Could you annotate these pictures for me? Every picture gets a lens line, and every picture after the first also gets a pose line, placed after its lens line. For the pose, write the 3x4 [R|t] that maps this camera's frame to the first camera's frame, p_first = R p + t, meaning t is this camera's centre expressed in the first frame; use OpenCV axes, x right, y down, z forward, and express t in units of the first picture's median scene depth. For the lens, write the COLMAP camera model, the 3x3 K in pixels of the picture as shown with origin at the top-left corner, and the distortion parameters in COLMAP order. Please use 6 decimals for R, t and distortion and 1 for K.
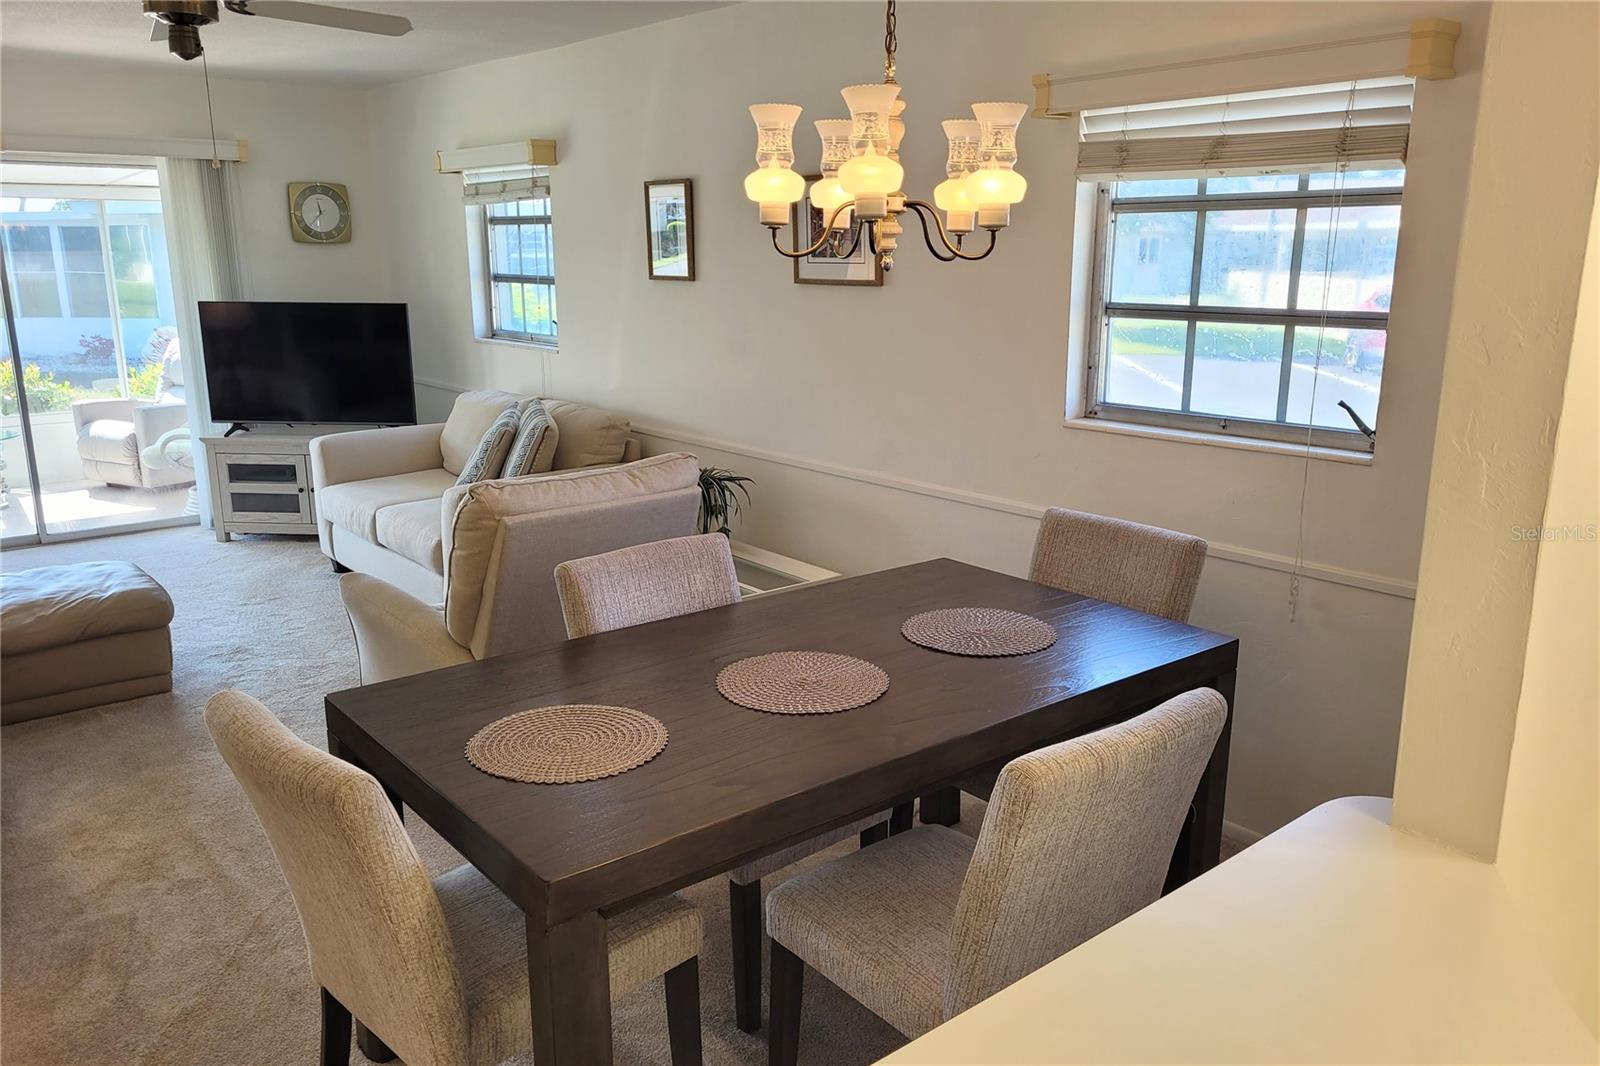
lens RADIAL K [[1205.4, 0, 815.0], [0, 1205.4, 532.8], [0, 0, 1]] dist [0.051533, -0.034124]
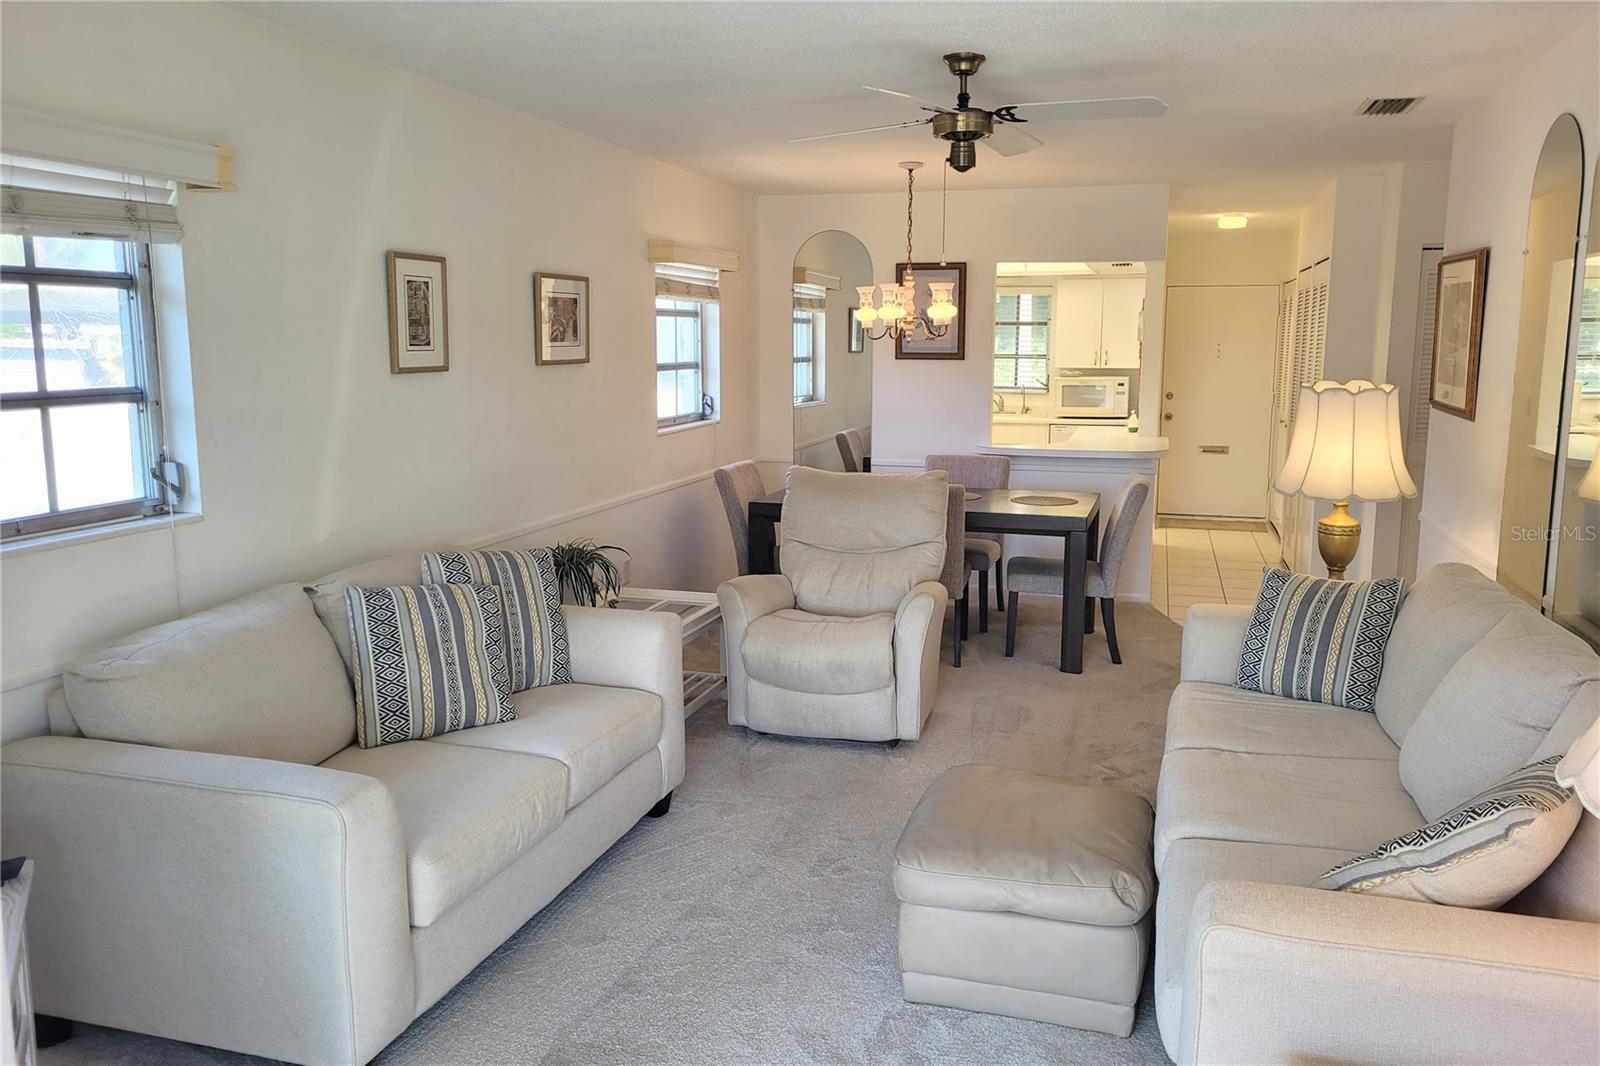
lens RADIAL K [[1205.4, 0, 837.4], [0, 1205.4, 516.5], [0, 0, 1]] dist [0.051533, -0.034124]
pose [[-0.568125, -0.124723, 0.813436, -0.972743], [0.187137, 0.942973, 0.275286, -0.291553], [-0.801383, 0.308621, -0.512386, 1.229640]]
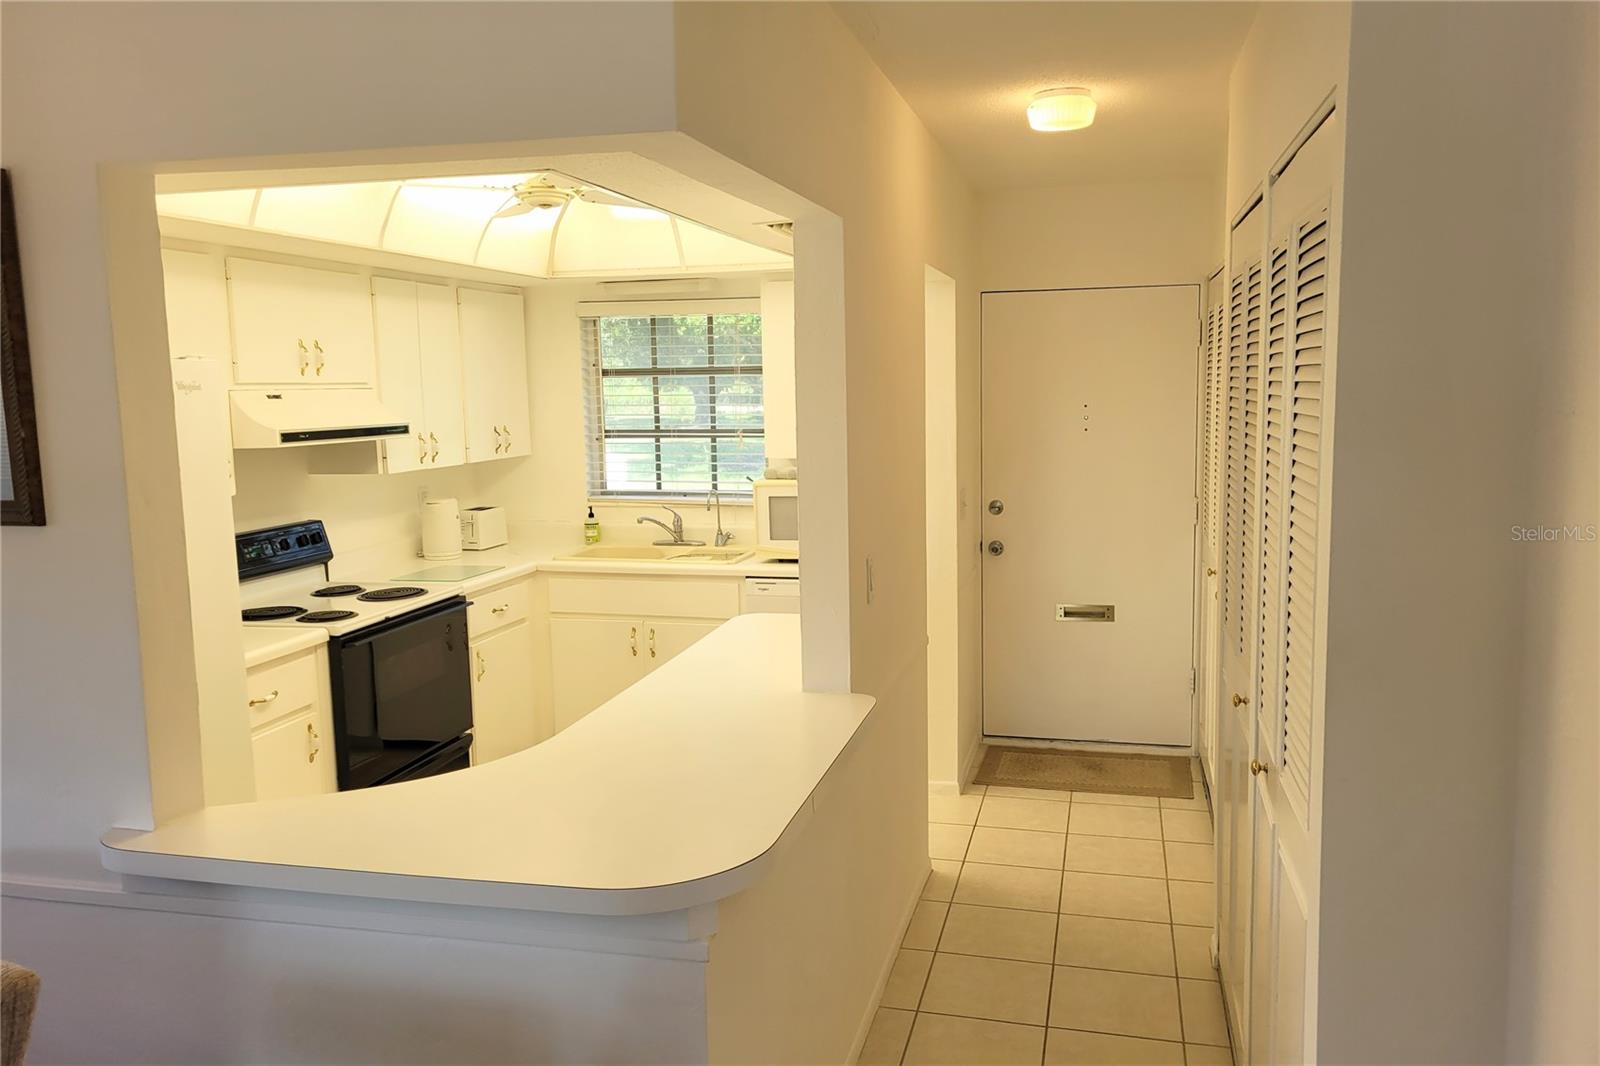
lens RADIAL K [[1205.4, 0, 821.6], [0, 1205.4, 521.1], [0, 0, 1]] dist [0.051533, -0.034124]
pose [[-0.583481, -0.089260, 0.807207, -0.326695], [0.205471, 0.945379, 0.253061, -0.089317], [-0.785705, 0.313514, -0.533271, 0.306472]]
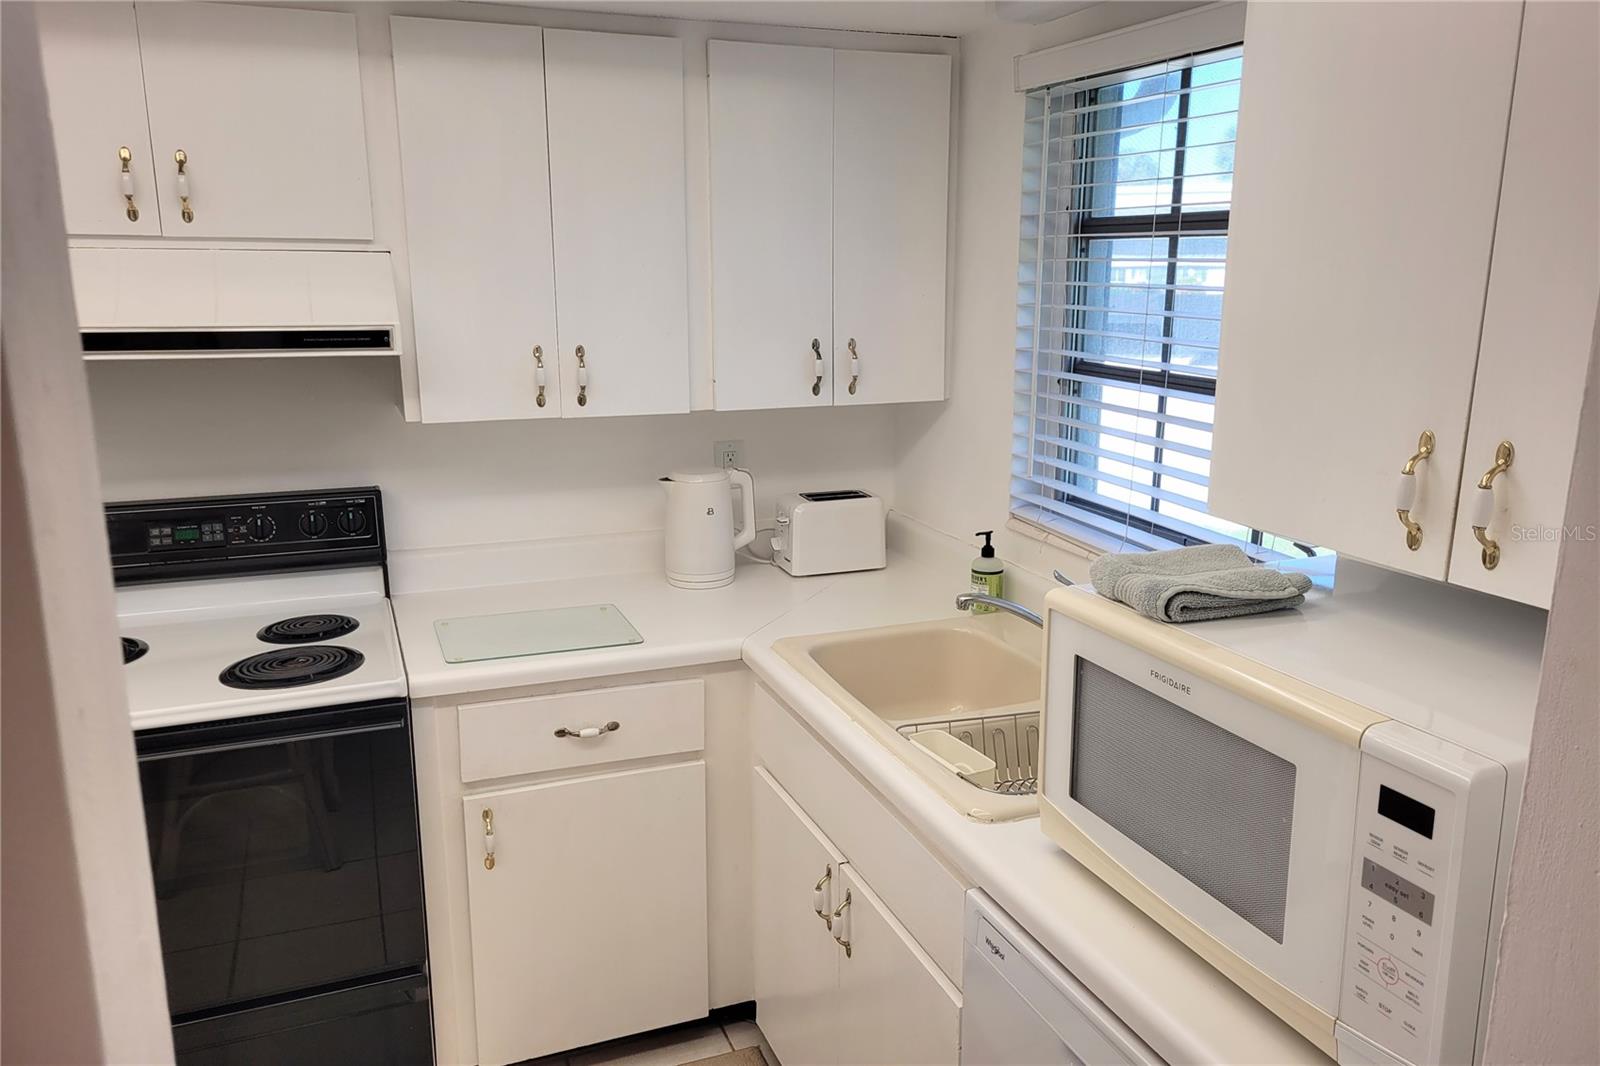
lens RADIAL K [[1205.4, 0, 808.3], [0, 1205.4, 543.4], [0, 0, 1]] dist [0.051533, -0.034124]
pose [[0.320138, -0.218715, 0.921778, 0.227297], [0.220105, 0.963533, 0.152178, 0.051713], [-0.921447, 0.154170, 0.356604, -0.248721]]
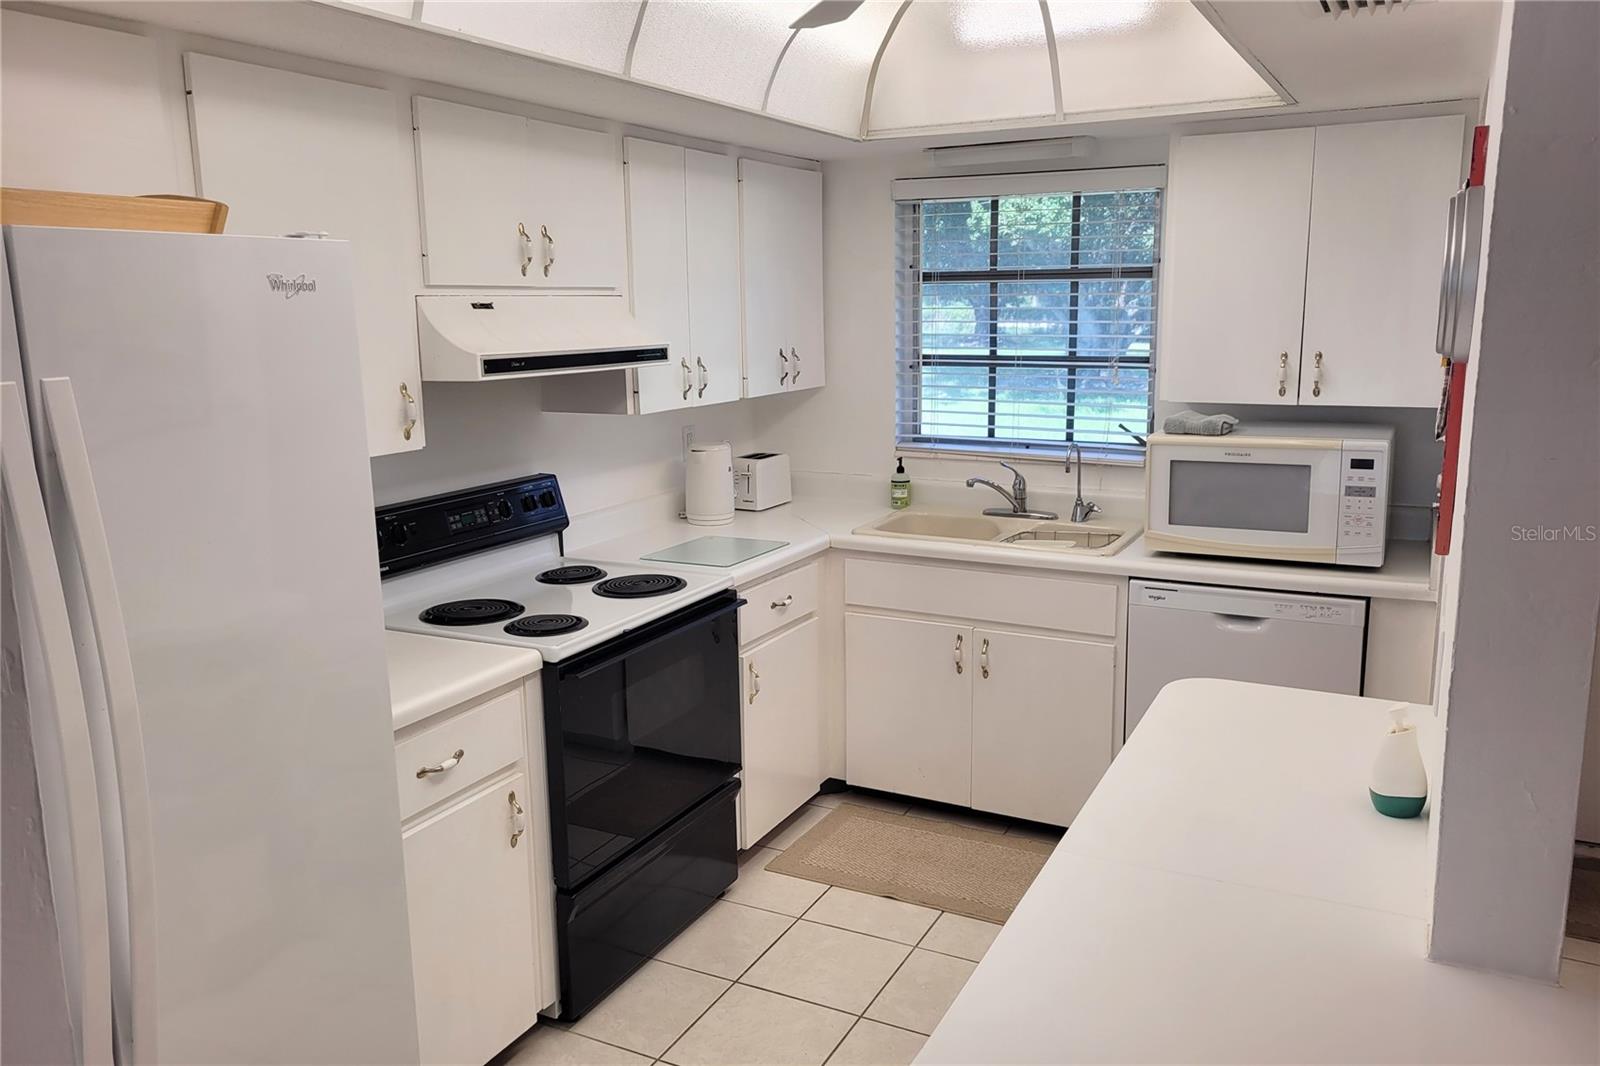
lens RADIAL K [[1205.4, 0, 809.9], [0, 1205.4, 520.8], [0, 0, 1]] dist [0.051533, -0.034124]
pose [[-0.380657, -0.167617, 0.909398, -0.034496], [0.227419, 0.936261, 0.267762, -0.059655], [-0.896315, 0.308740, -0.318275, 0.207105]]
